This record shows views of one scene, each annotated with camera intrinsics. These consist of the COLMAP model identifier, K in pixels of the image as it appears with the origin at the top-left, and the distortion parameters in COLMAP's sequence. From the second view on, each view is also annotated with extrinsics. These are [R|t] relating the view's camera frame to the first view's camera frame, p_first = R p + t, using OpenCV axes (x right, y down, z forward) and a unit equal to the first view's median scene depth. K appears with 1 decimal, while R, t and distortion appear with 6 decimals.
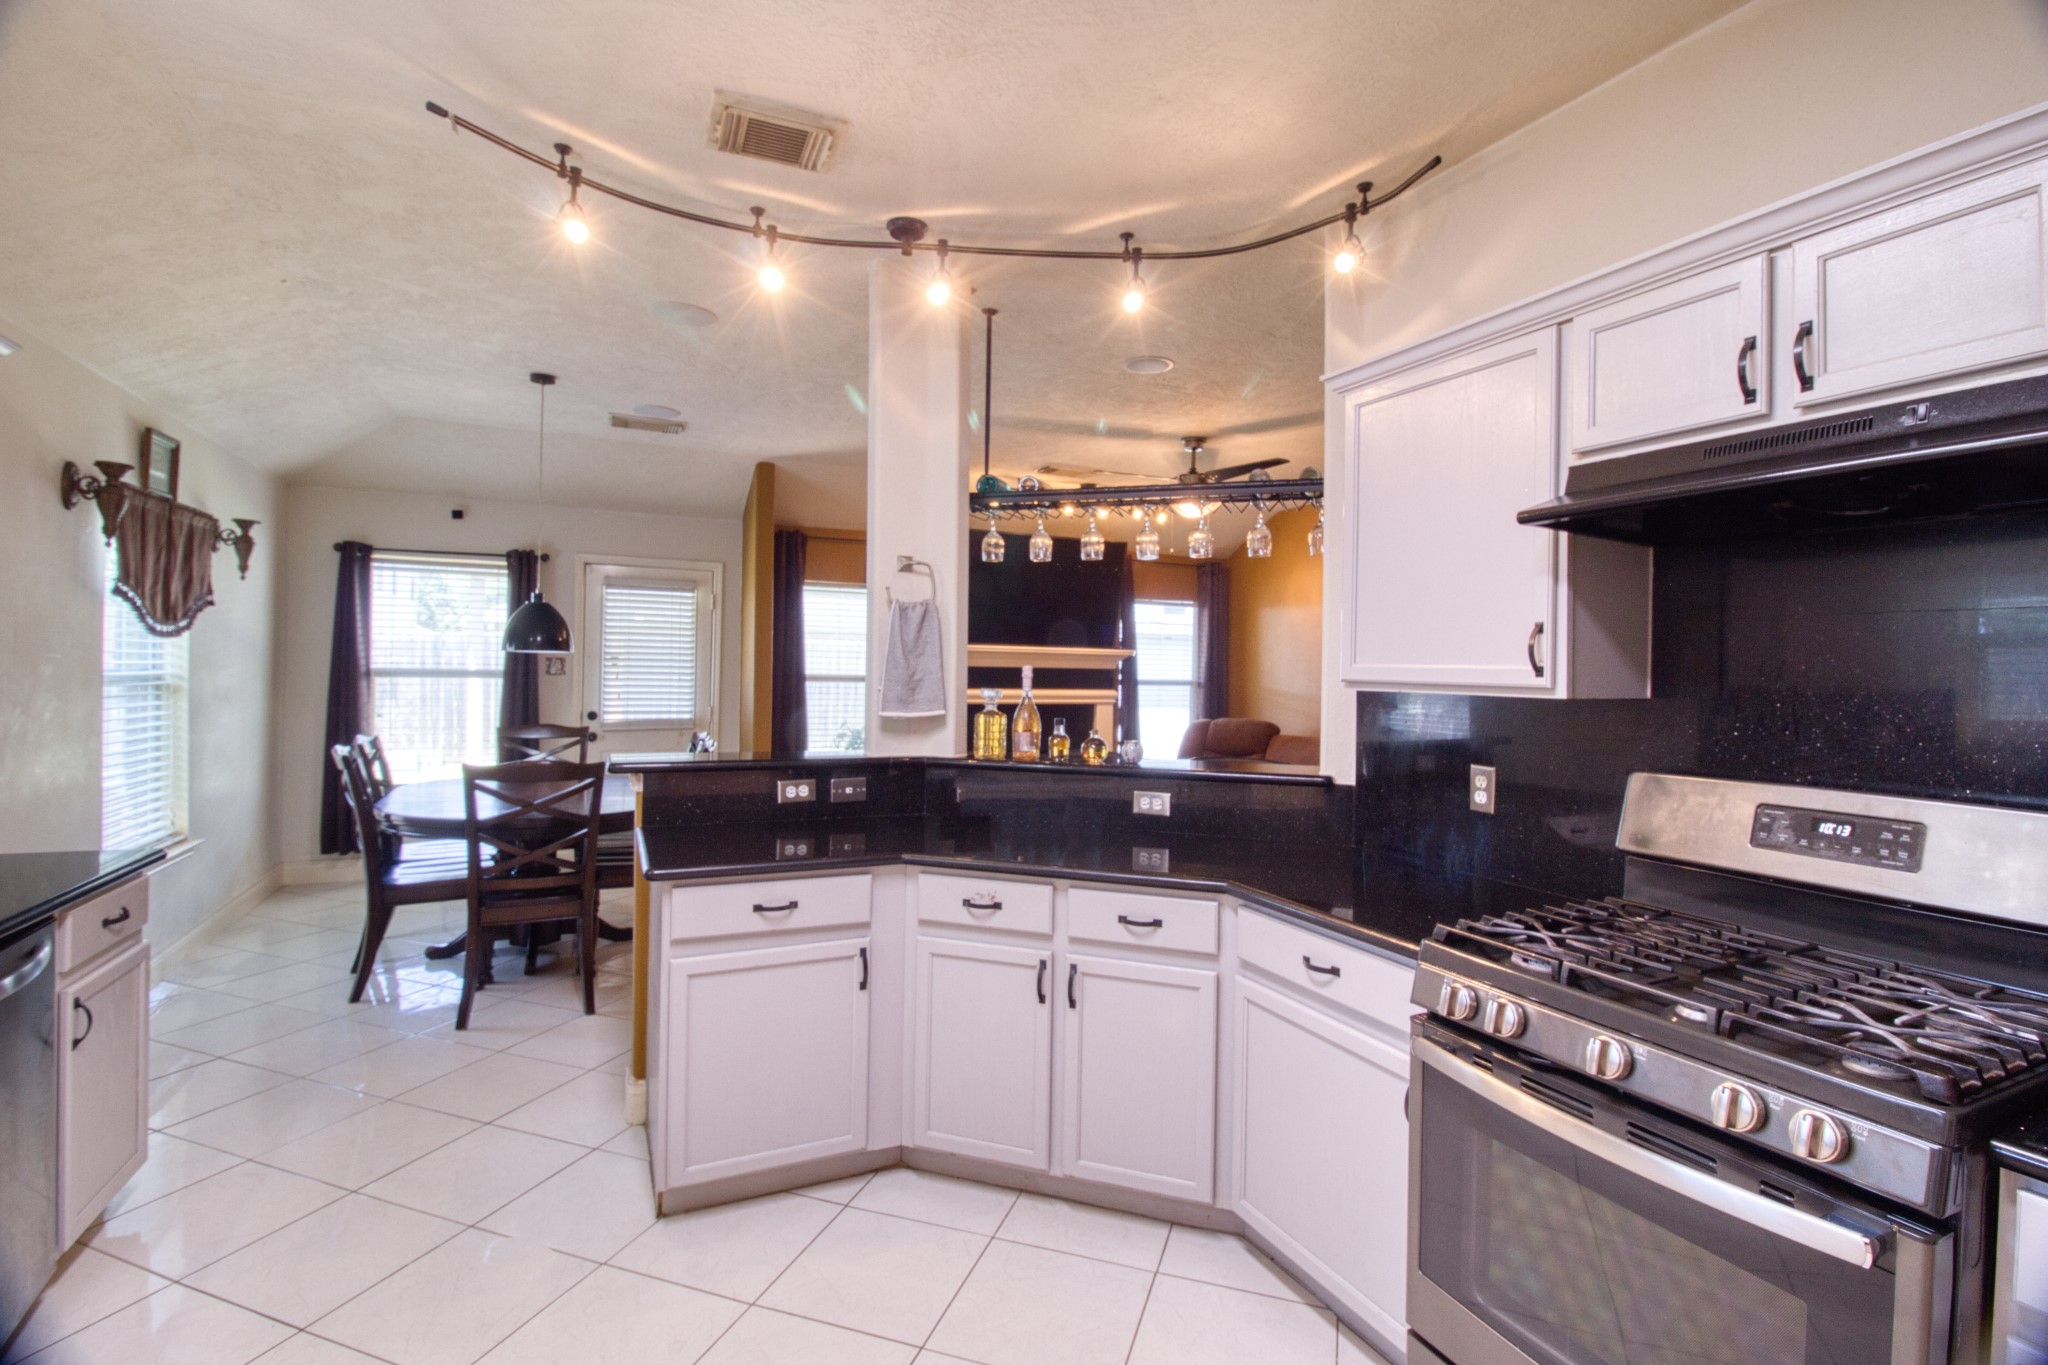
lens RADIAL K [[975.7, 0, 1068.0], [0, 975.7, 669.8], [0, 0, 1]] dist [0.004246, -0.013412]
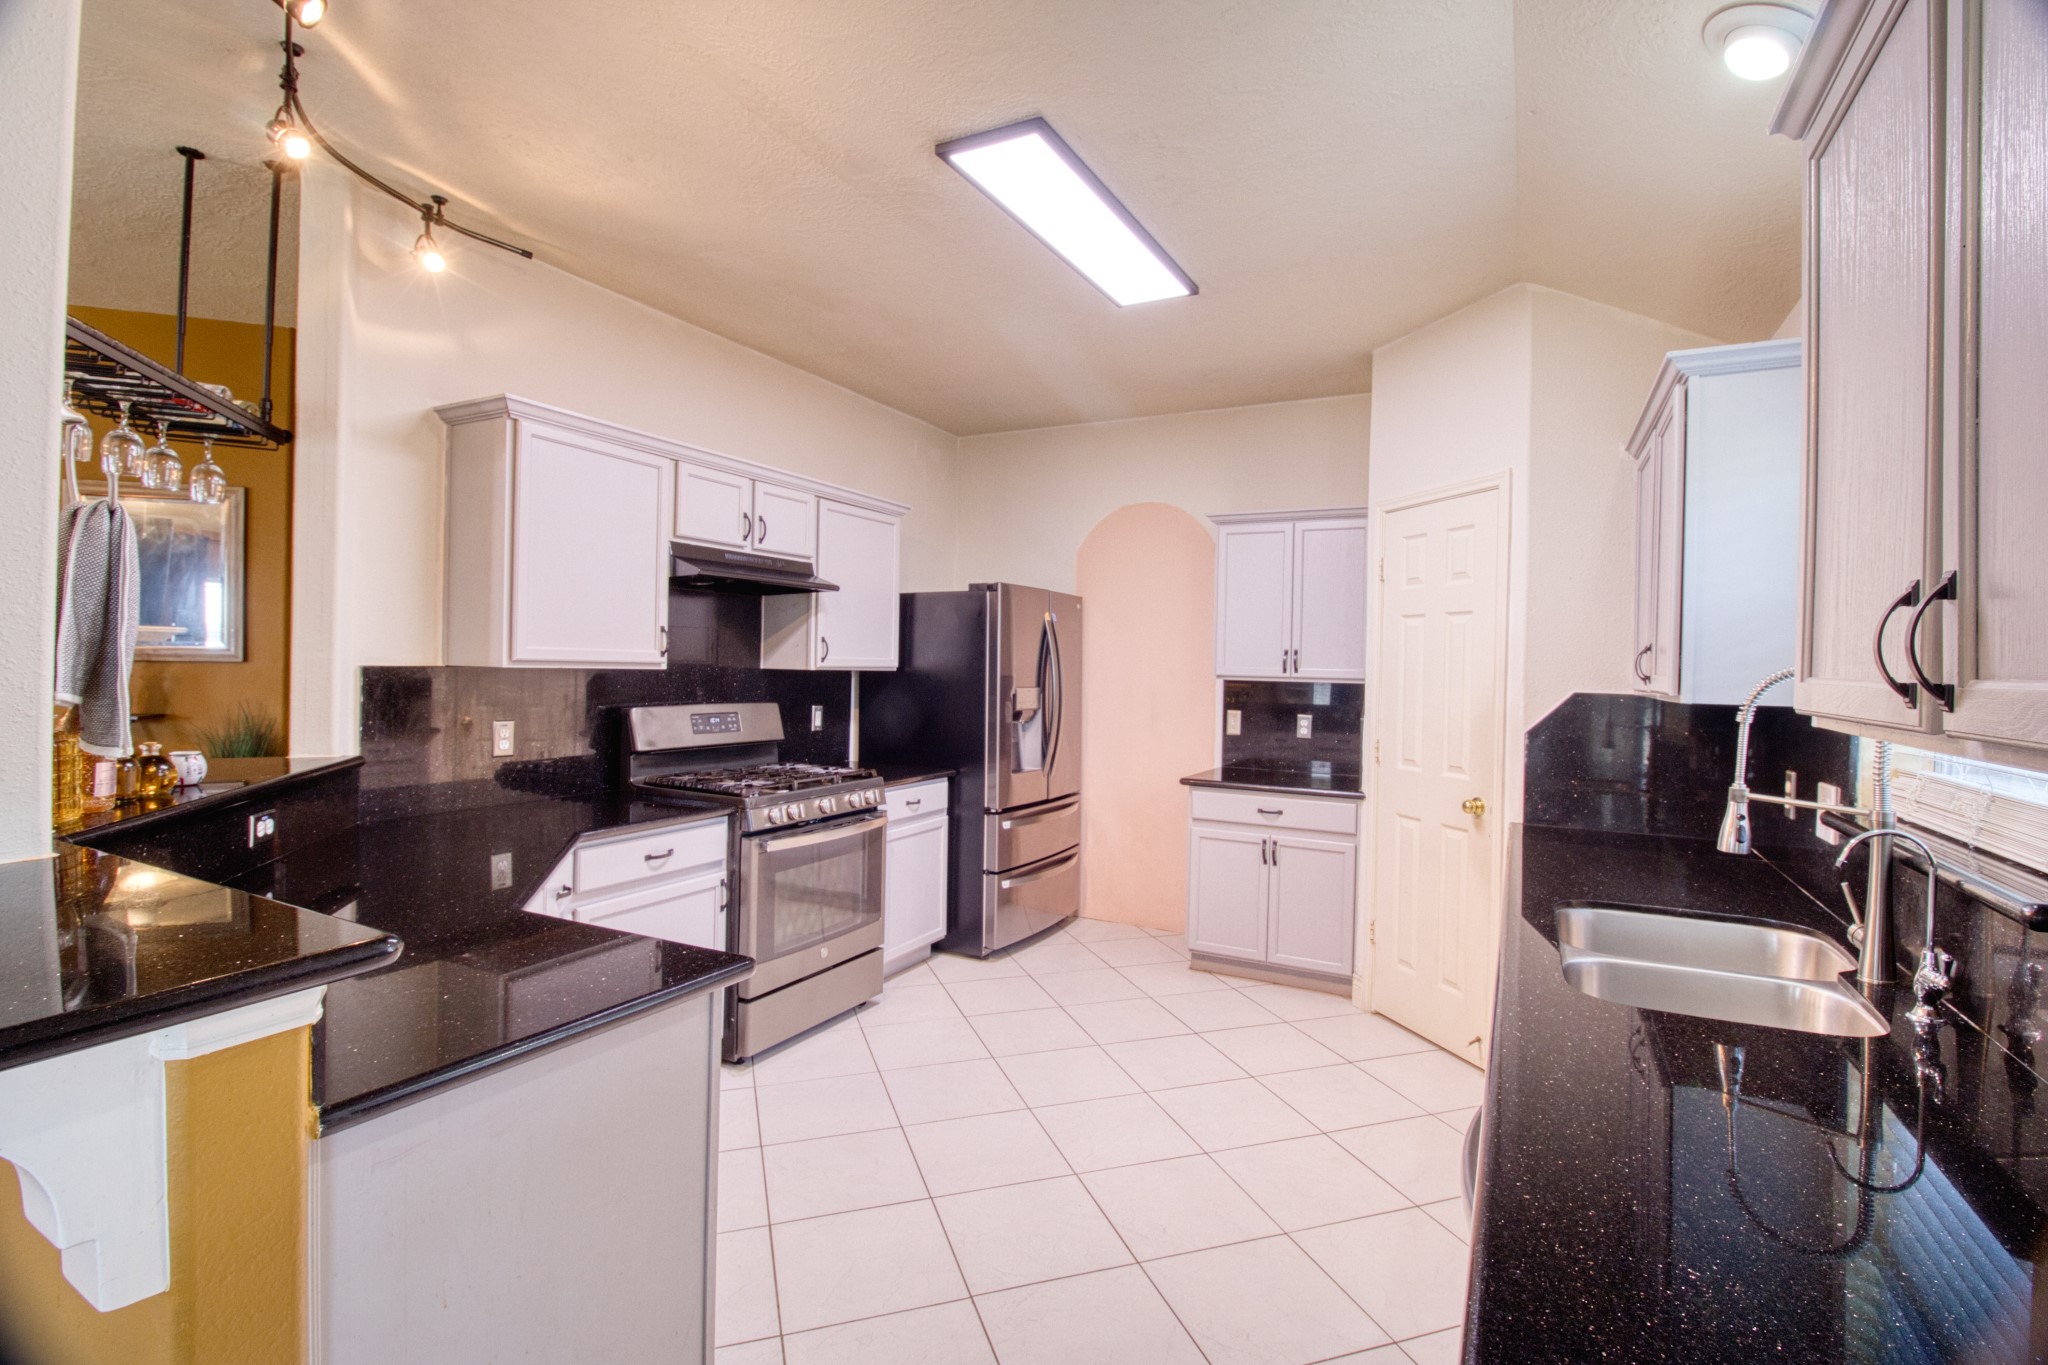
lens RADIAL K [[975.7, 0, 982.1], [0, 975.7, 670.6], [0, 0, 1]] dist [0.004246, -0.013412]
pose [[-0.559360, -0.035307, 0.828172, -0.701177], [-0.032287, 0.999262, 0.020794, -0.013754], [-0.828296, -0.015108, -0.560088, 0.821611]]
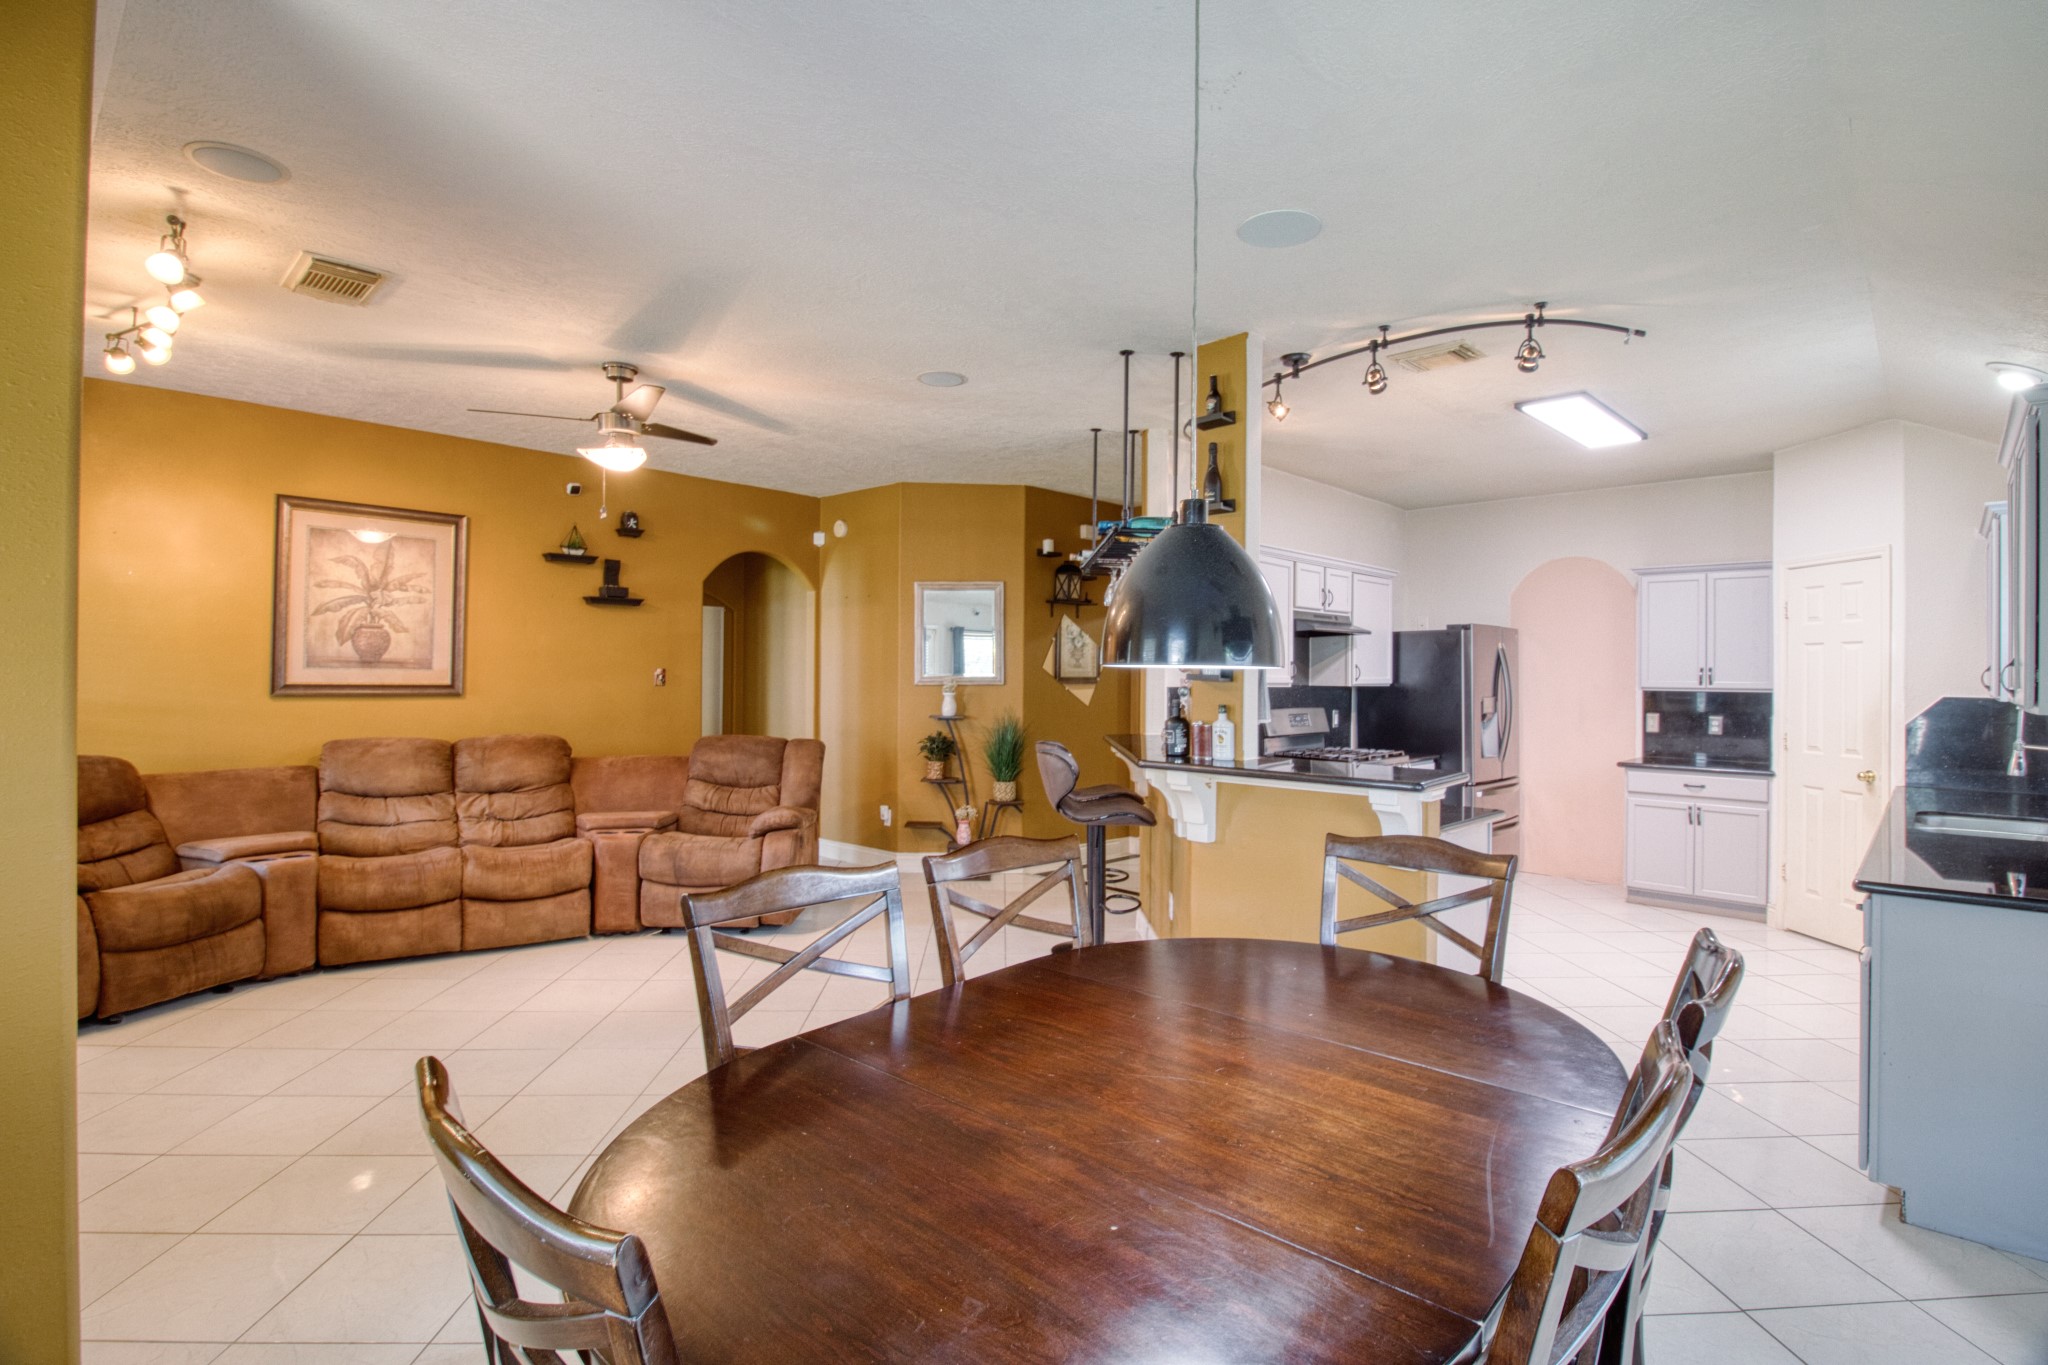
lens RADIAL K [[975.7, 0, 1010.9], [0, 975.7, 669.7], [0, 0, 1]] dist [0.004246, -0.013412]
pose [[-0.330482, -0.017169, 0.943656, -1.095403], [-0.015368, 0.999800, 0.012808, -0.027225], [-0.943687, -0.010269, -0.330679, 1.516815]]
